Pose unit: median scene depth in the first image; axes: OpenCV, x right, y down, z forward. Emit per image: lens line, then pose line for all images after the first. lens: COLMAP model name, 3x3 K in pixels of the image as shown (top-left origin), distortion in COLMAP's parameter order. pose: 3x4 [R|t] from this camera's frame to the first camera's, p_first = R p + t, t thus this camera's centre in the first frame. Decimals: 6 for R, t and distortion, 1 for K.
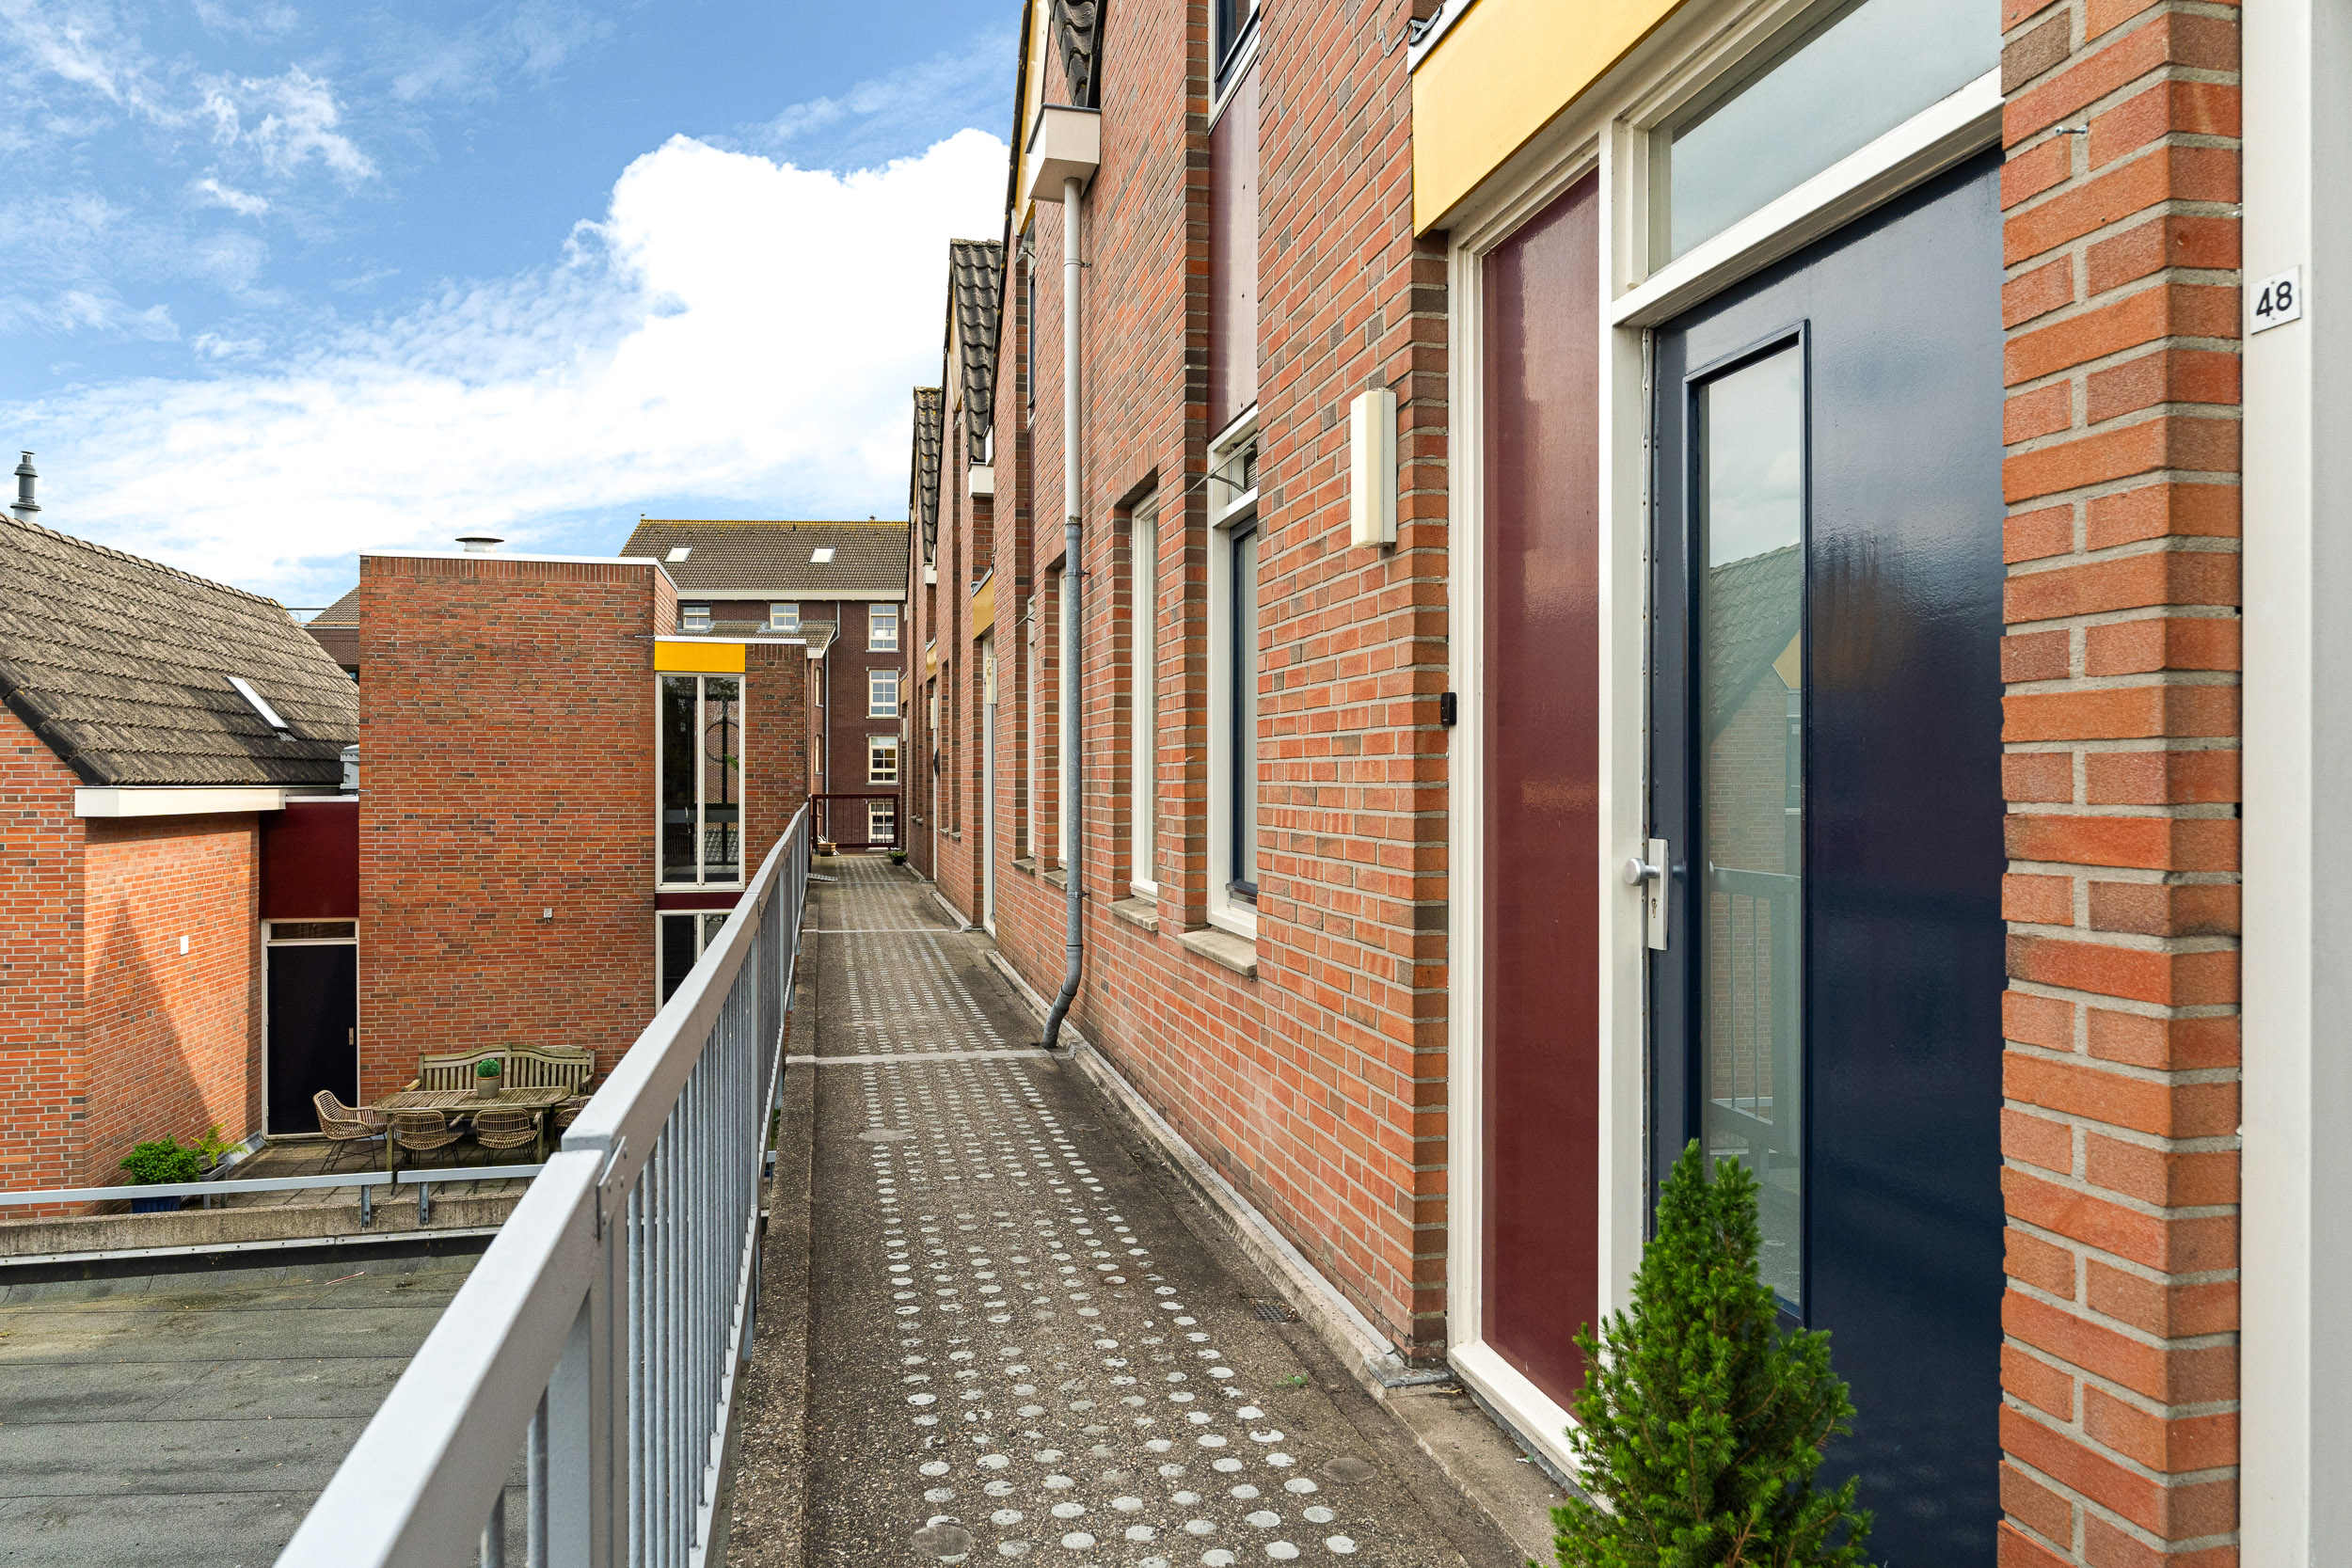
lens RADIAL K [[1519.9, 0, 1176.0], [0, 1519.9, 784.0], [0, 0, 1]] dist [0.000143, -0.000251]
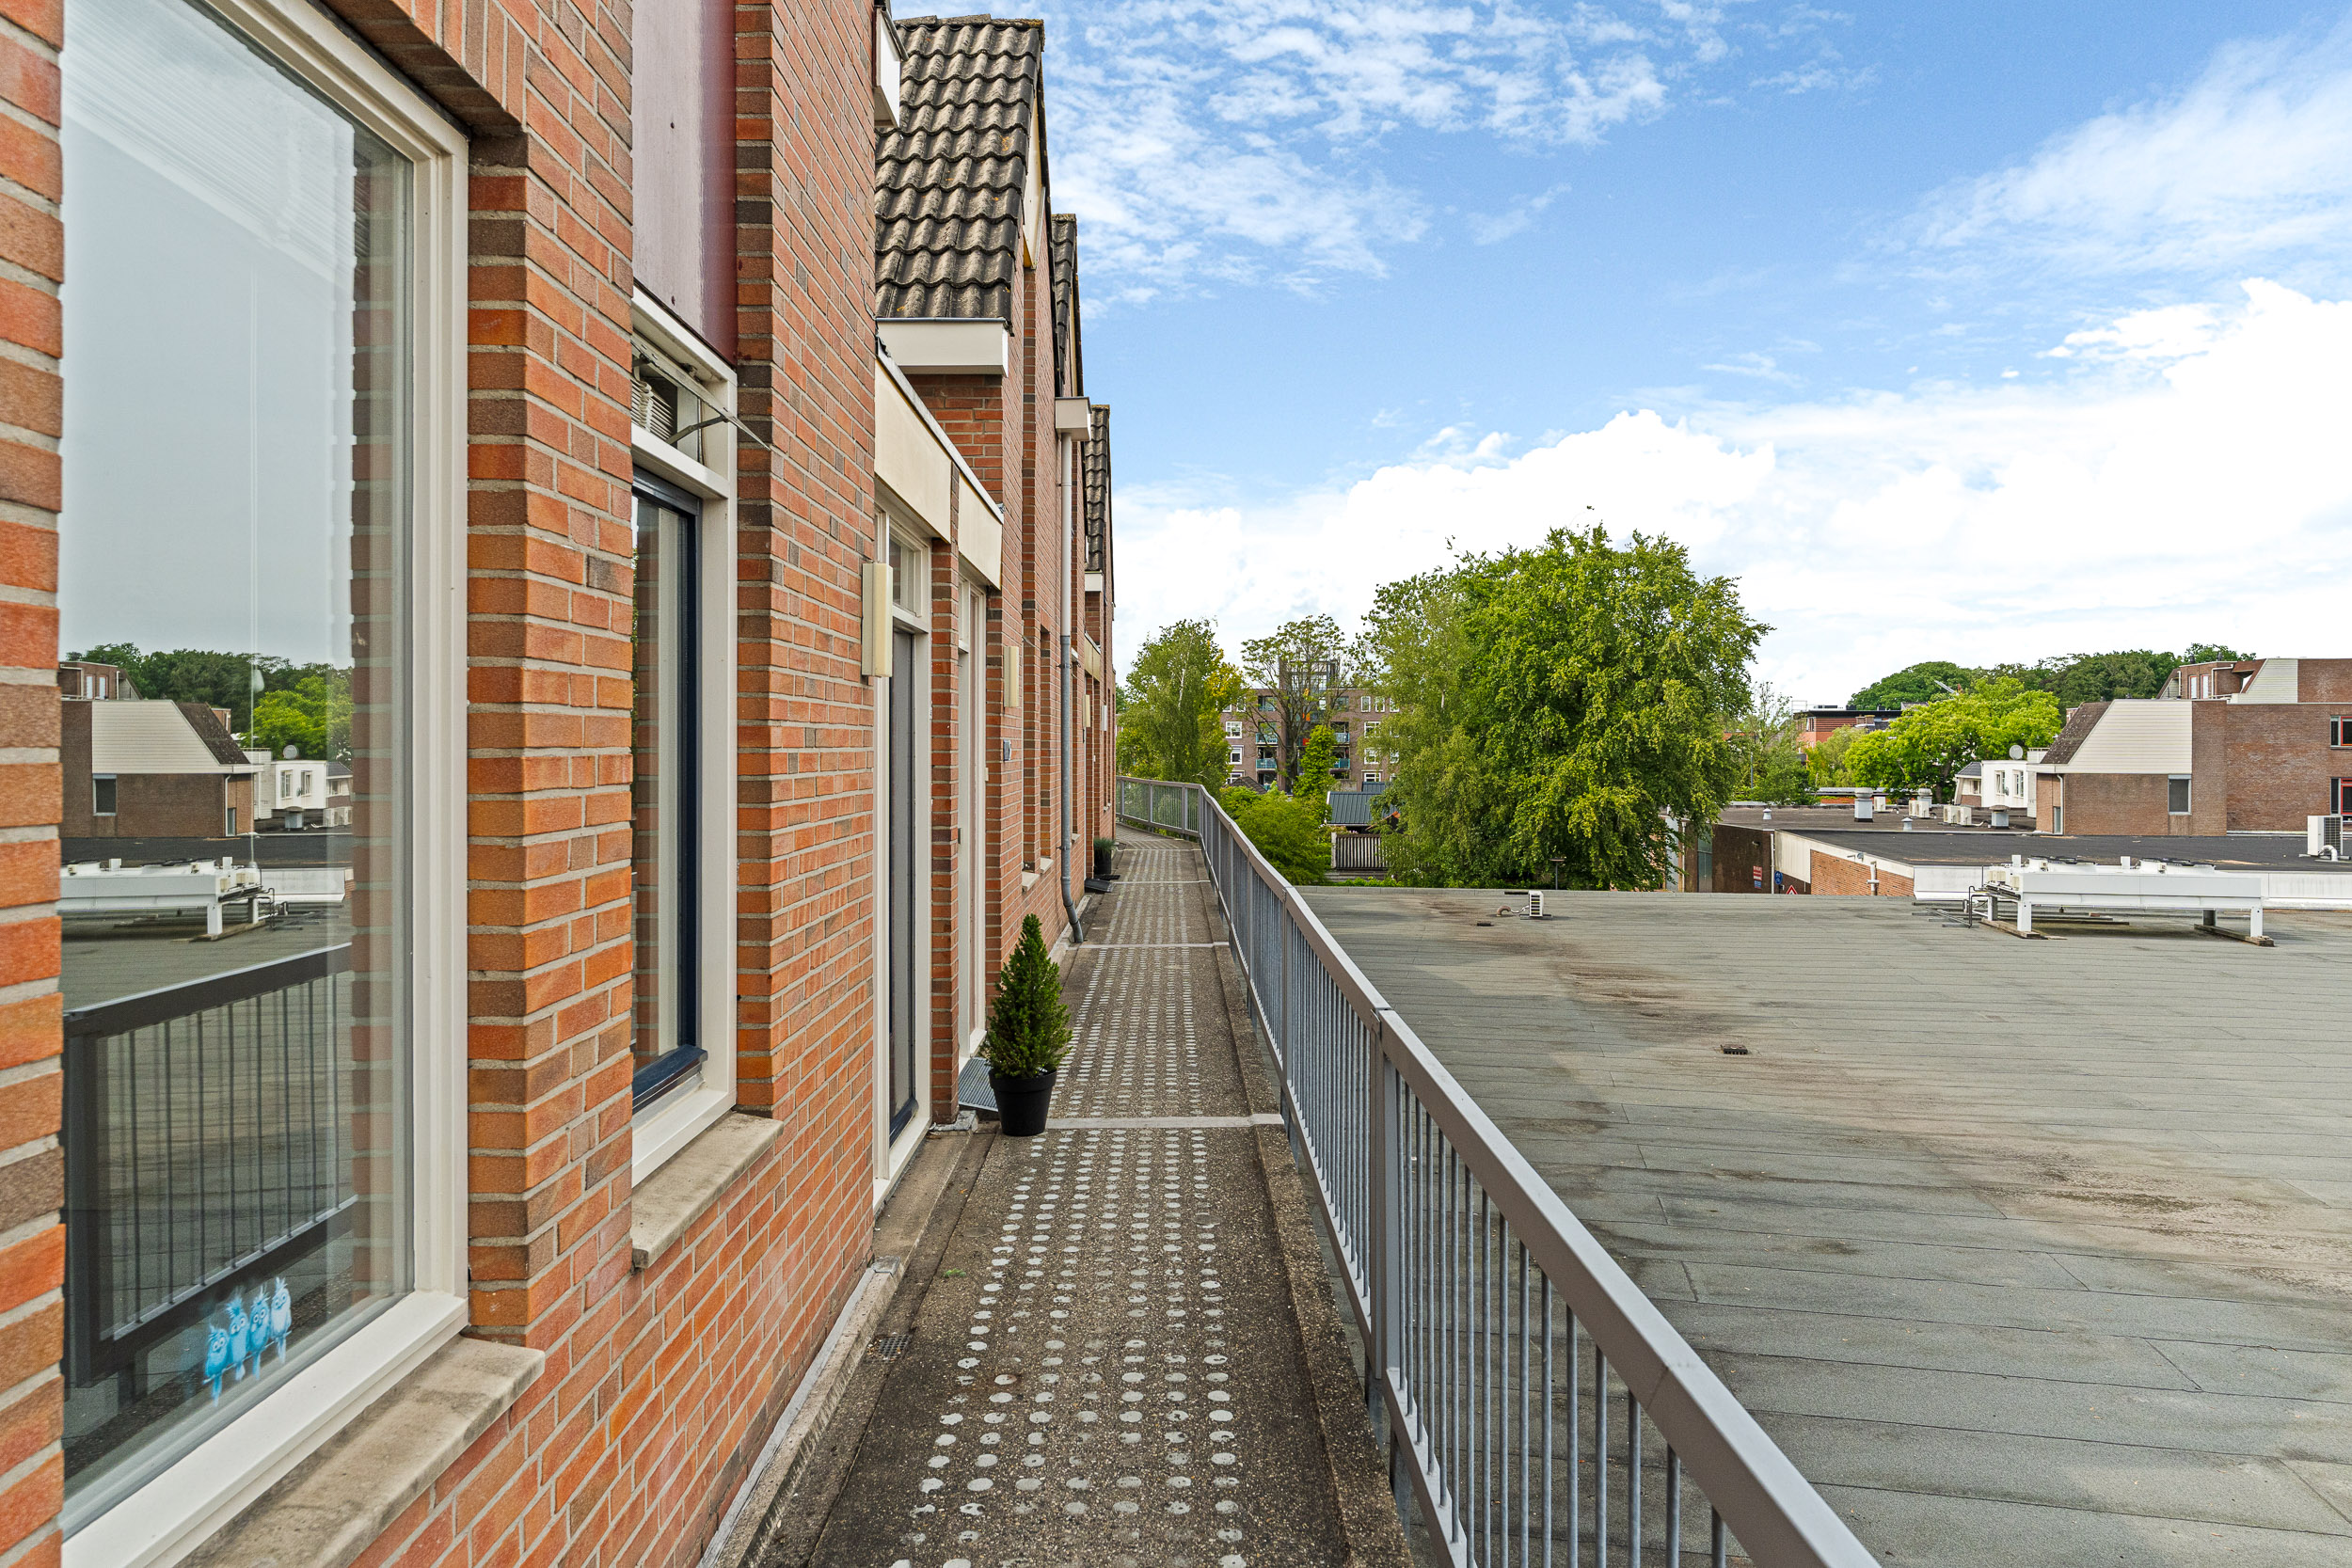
lens RADIAL K [[1519.9, 0, 1176.0], [0, 1519.9, 784.0], [0, 0, 1]] dist [0.000143, -0.000251]
pose [[-0.974629, -0.001703, 0.223819, -0.397806], [0.004816, 0.999580, 0.028576, -0.092505], [-0.223774, 0.028929, -0.974212, 2.087476]]
